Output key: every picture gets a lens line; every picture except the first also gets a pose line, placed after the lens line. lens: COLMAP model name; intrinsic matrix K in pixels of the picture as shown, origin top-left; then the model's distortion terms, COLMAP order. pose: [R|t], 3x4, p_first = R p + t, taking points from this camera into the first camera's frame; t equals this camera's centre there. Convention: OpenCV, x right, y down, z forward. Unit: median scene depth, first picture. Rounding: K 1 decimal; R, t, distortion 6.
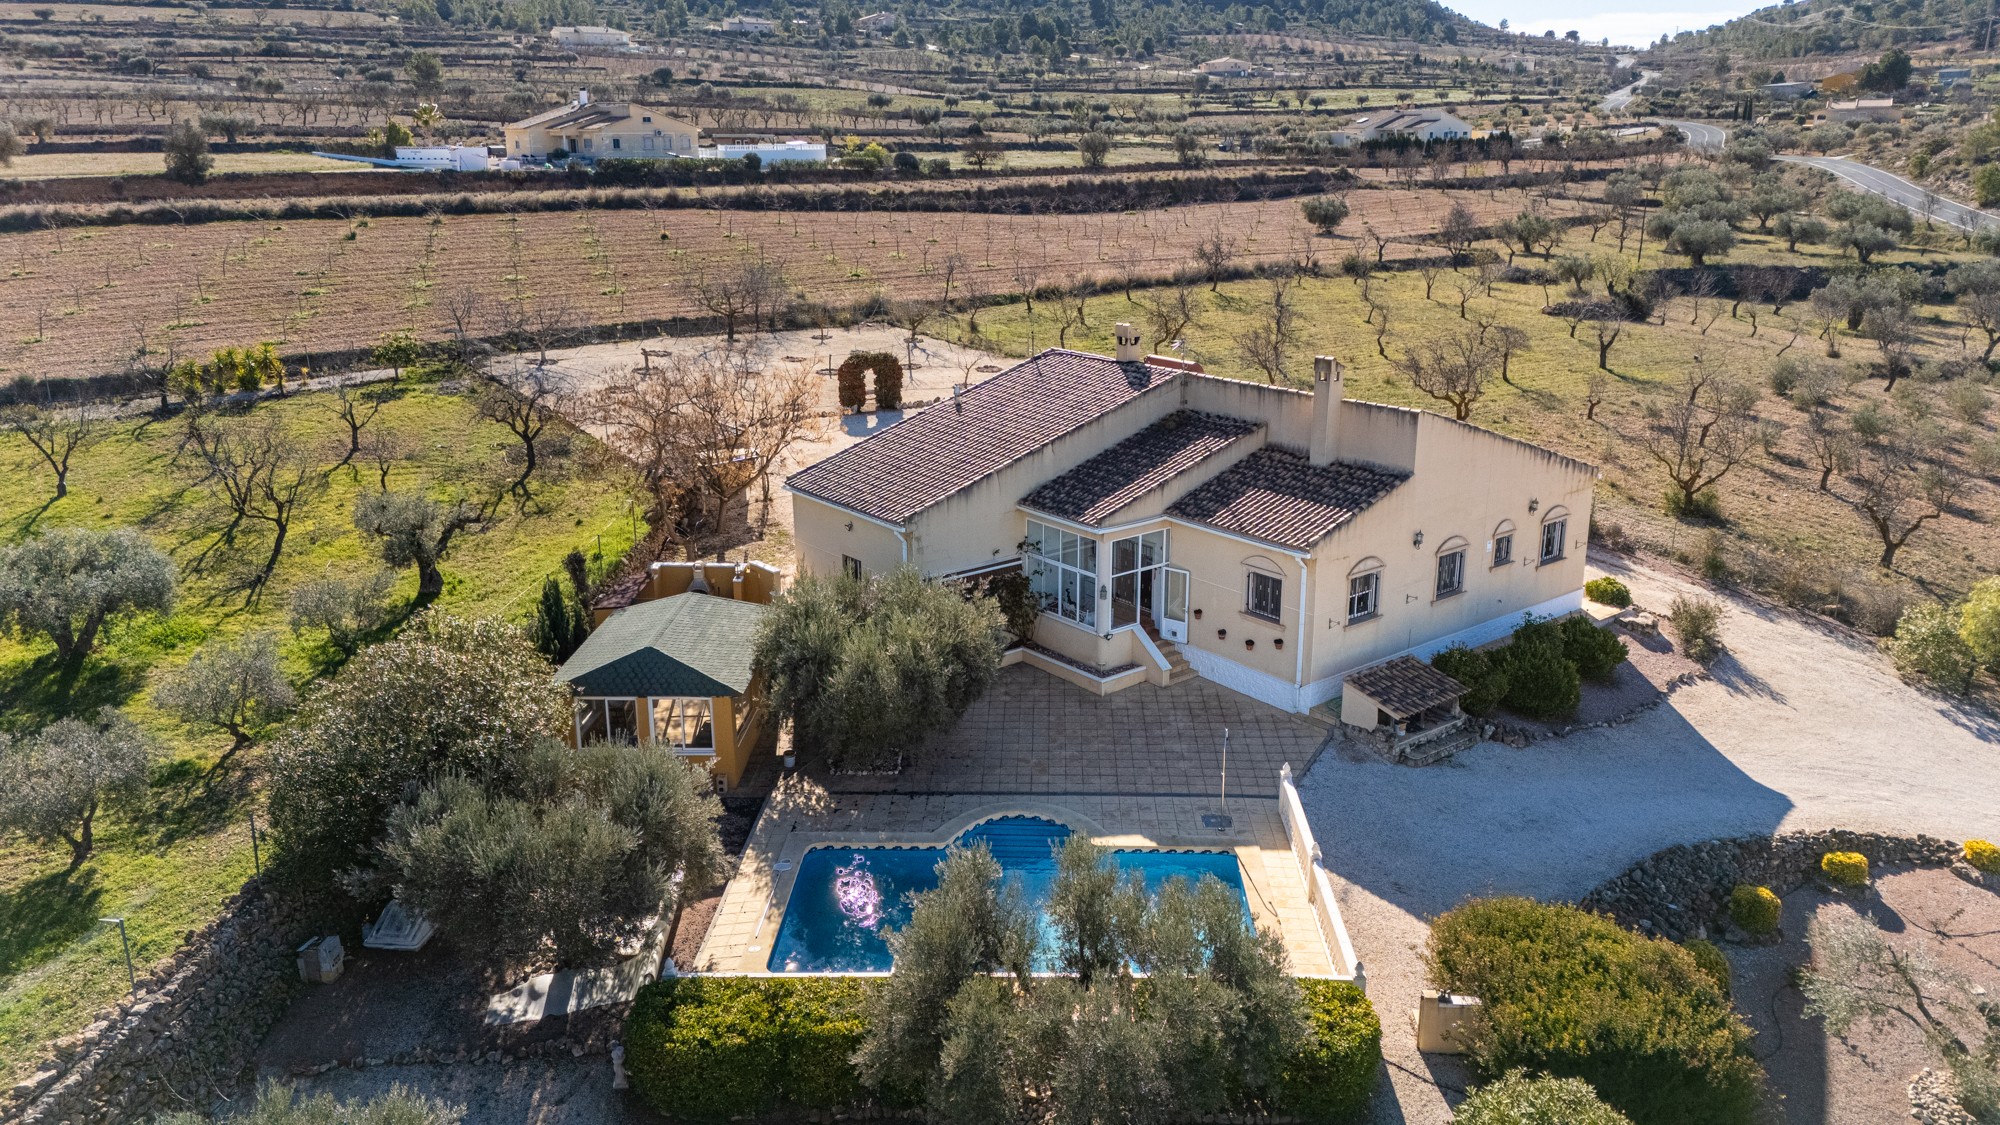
lens RADIAL K [[1476.9, 0, 1000.0], [0, 1476.9, 562.5], [0, 0, 1]] dist [0.070306, -0.059543]
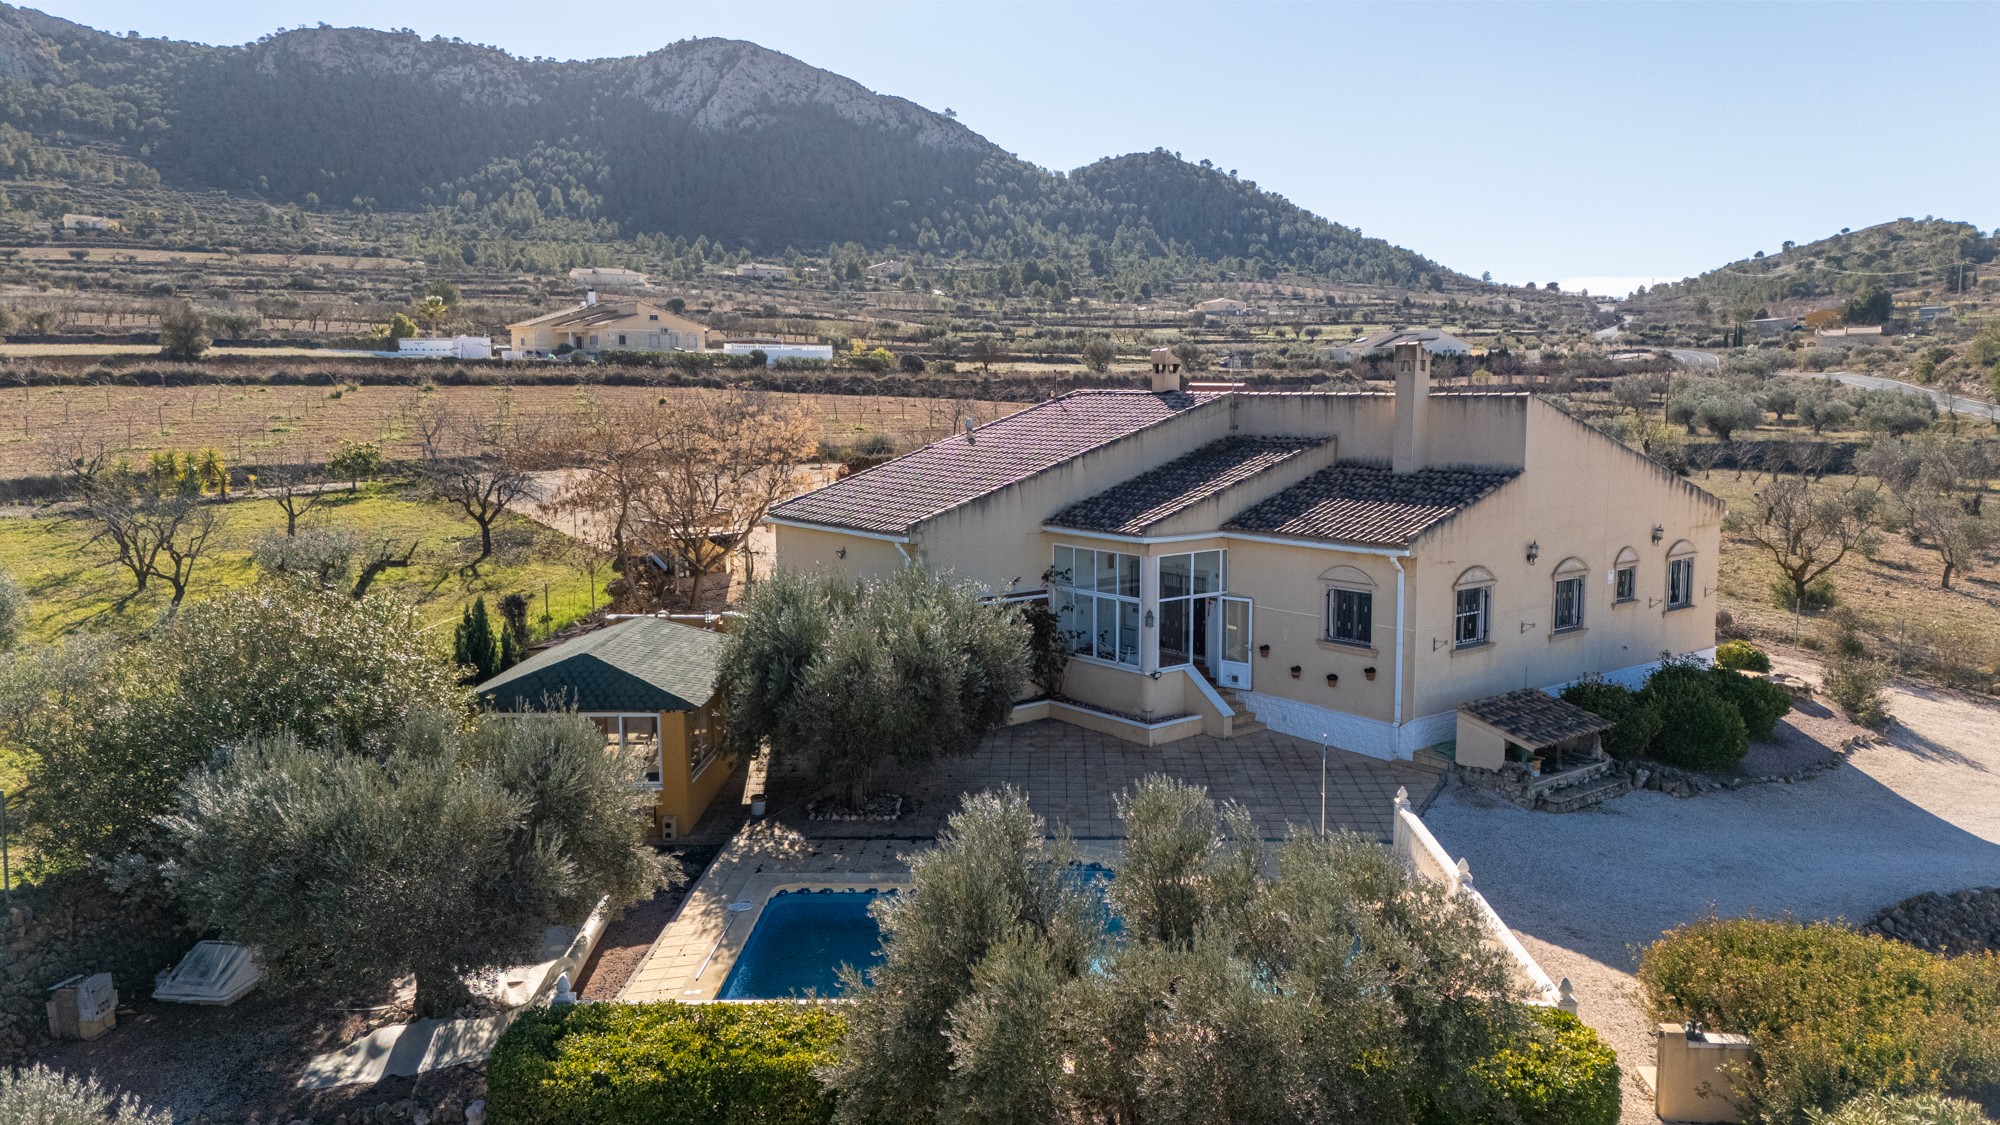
lens RADIAL K [[1476.9, 0, 1000.0], [0, 1476.9, 562.5], [0, 0, 1]] dist [0.070306, -0.059543]
pose [[0.999999, 0.000374, -0.001310, -0.004309], [-0.000581, 0.986821, -0.161818, 0.044125], [0.001232, 0.161818, 0.986820, 0.066838]]
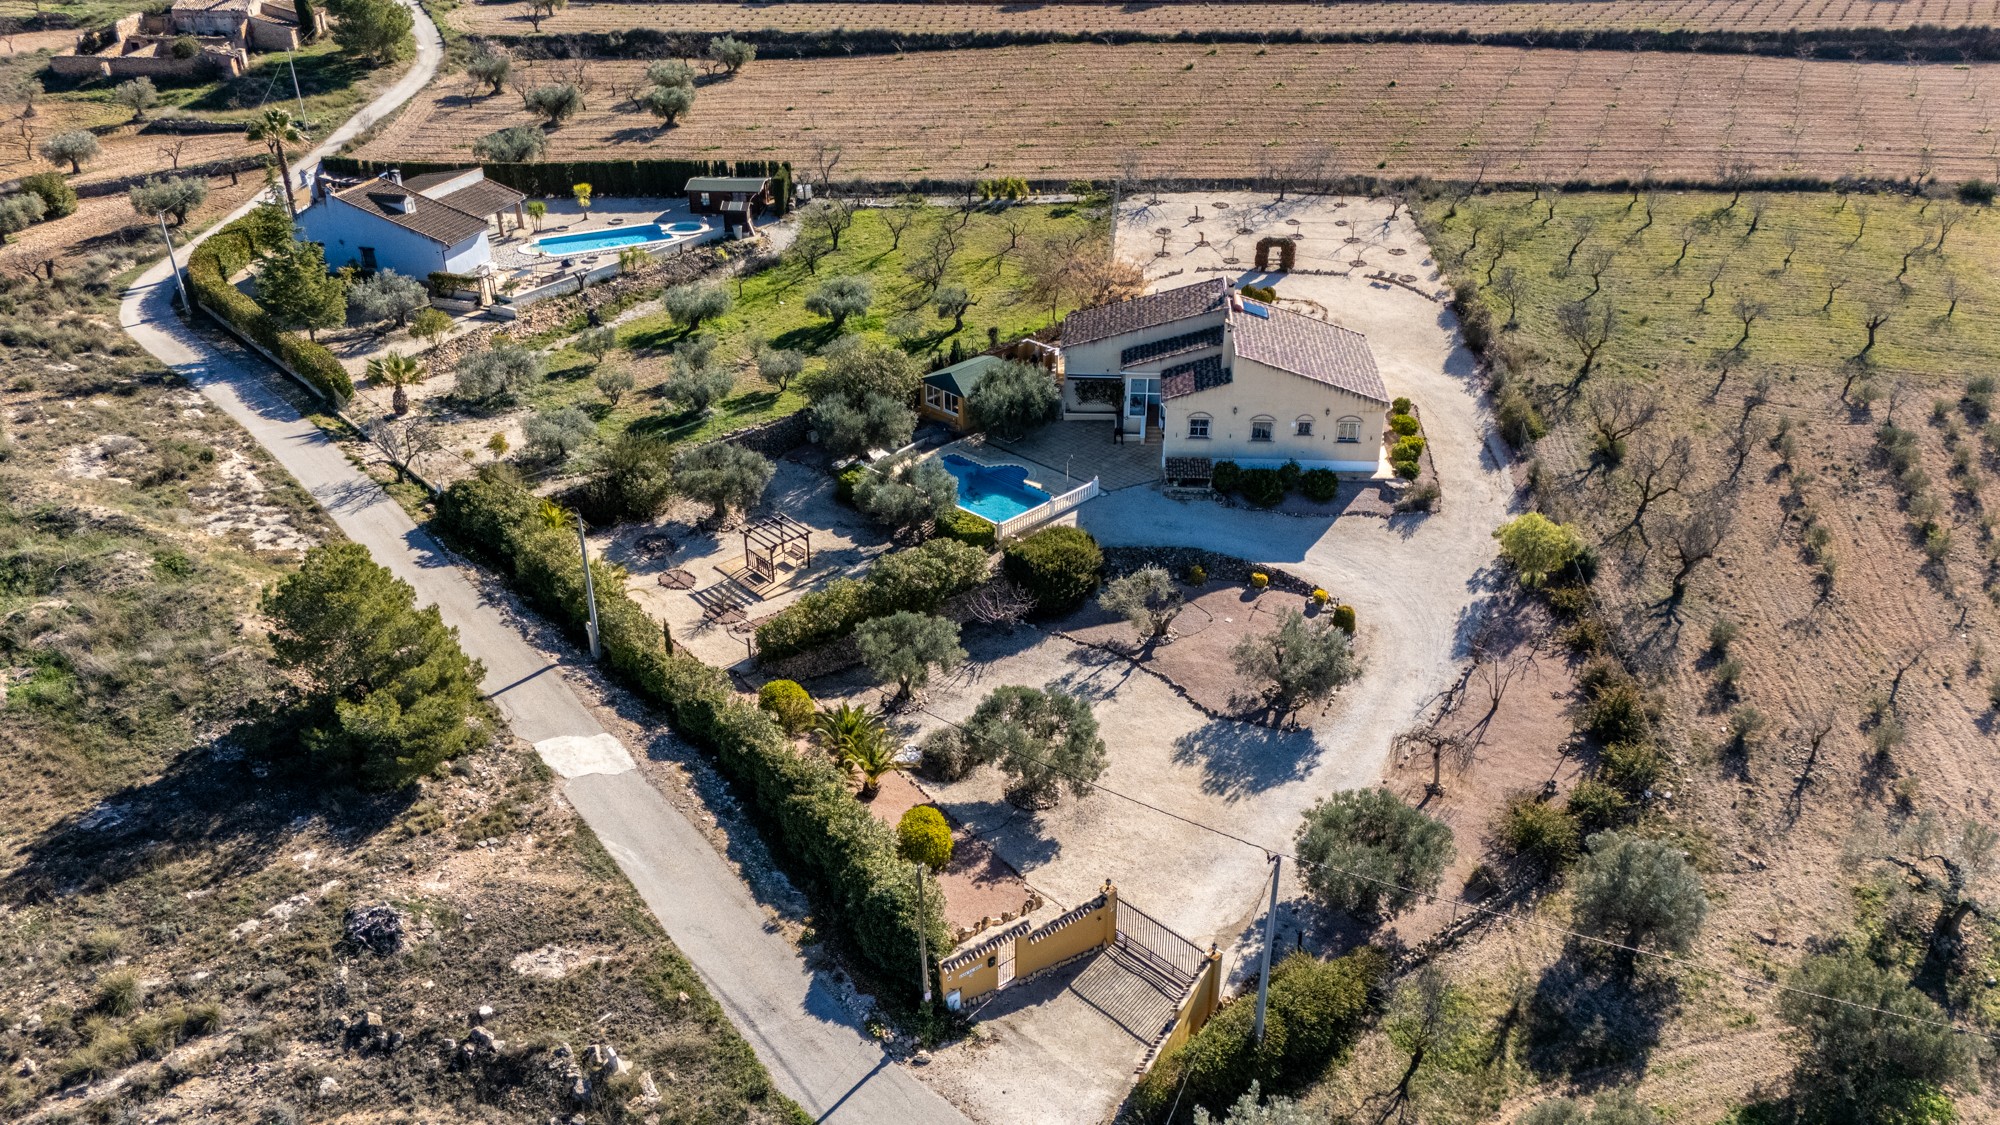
lens RADIAL K [[1476.9, 0, 1000.0], [0, 1476.9, 562.5], [0, 0, 1]] dist [0.070306, -0.059543]
pose [[0.732153, 0.326488, -0.597794, 0.513752], [-0.190538, 0.940769, 0.280443, -0.129344], [0.653947, -0.091425, 0.750996, -0.336751]]
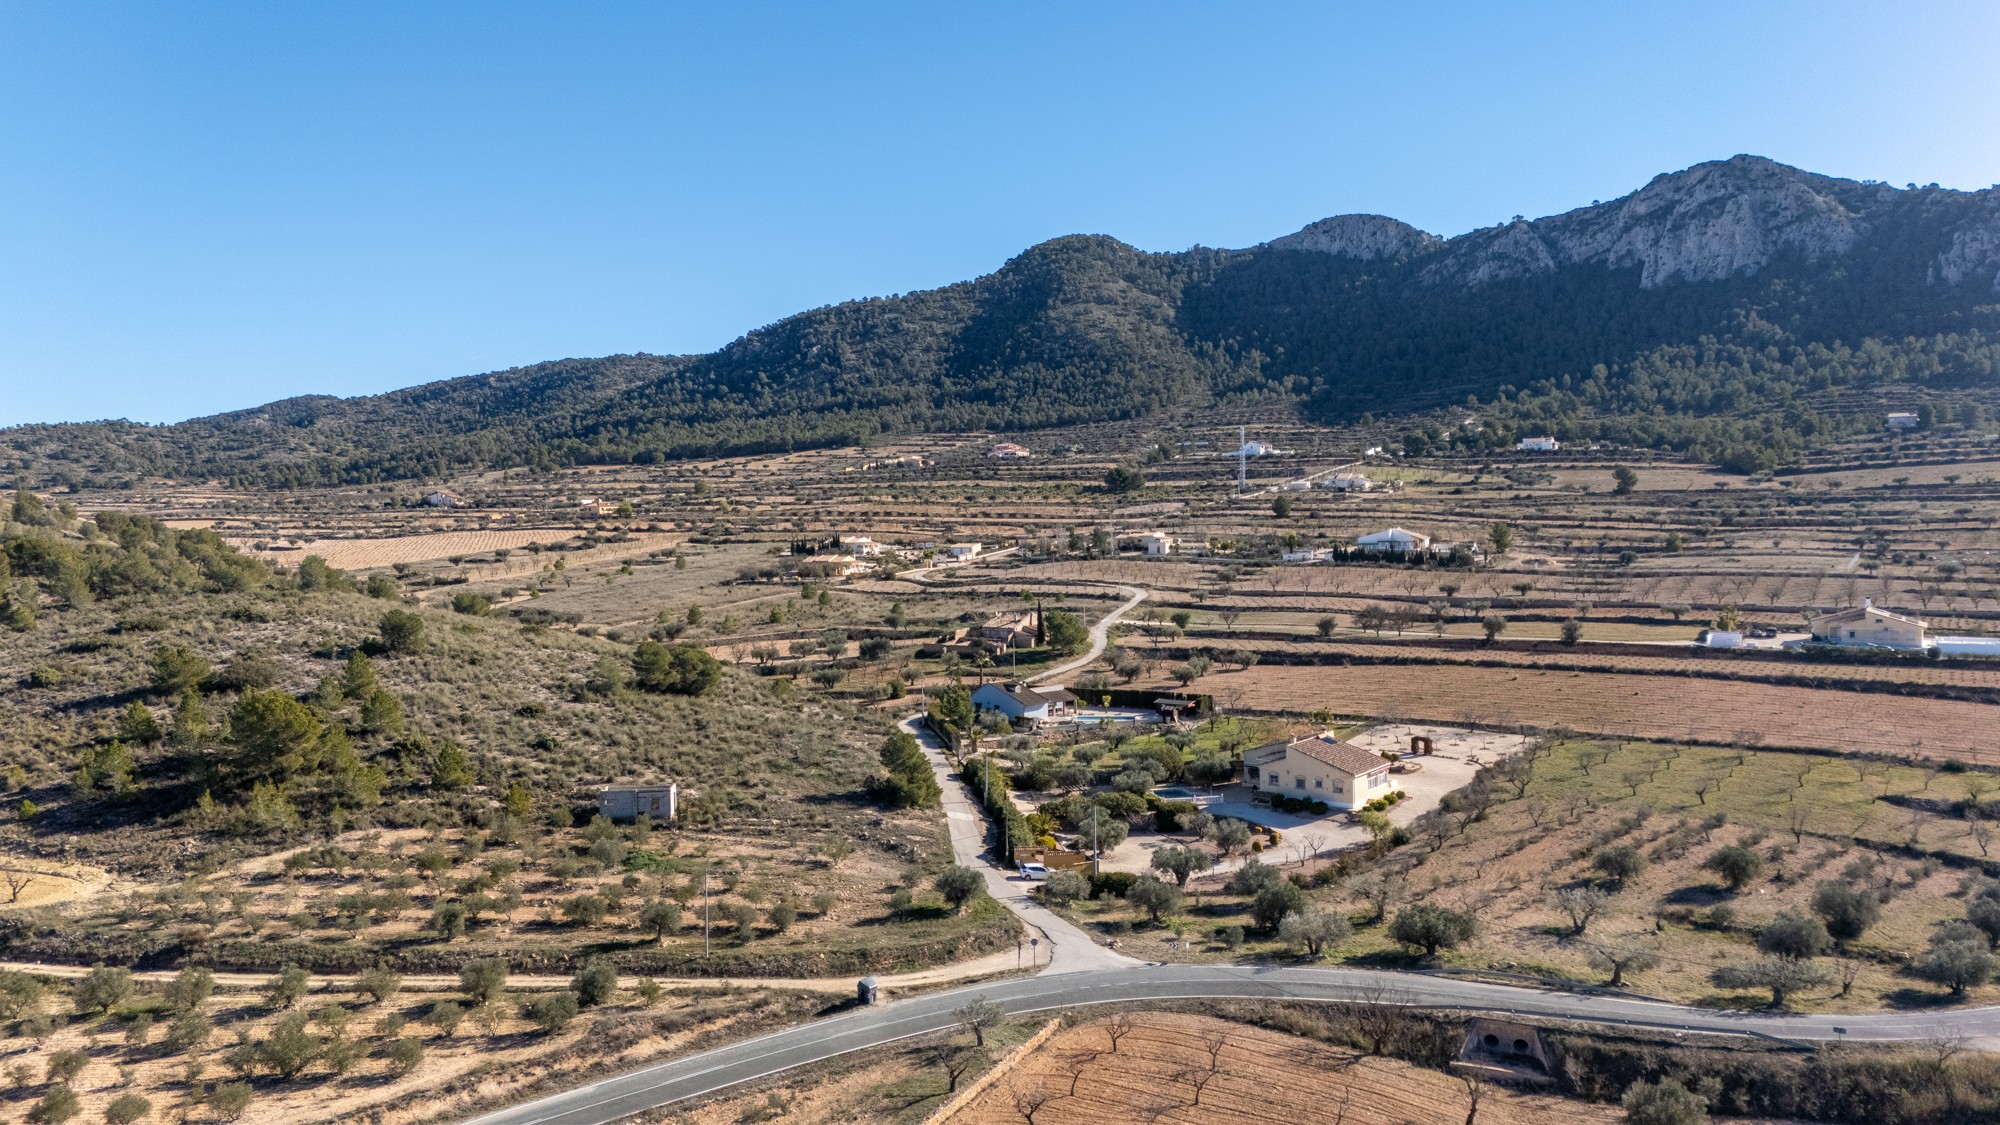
lens RADIAL K [[1476.9, 0, 1000.0], [0, 1476.9, 562.5], [0, 0, 1]] dist [0.070306, -0.059543]
pose [[0.270709, 0.035360, -0.962012, 1.693219], [-0.259749, 0.964943, -0.037625, -0.090792], [0.926956, 0.260067, 0.270403, -0.501452]]
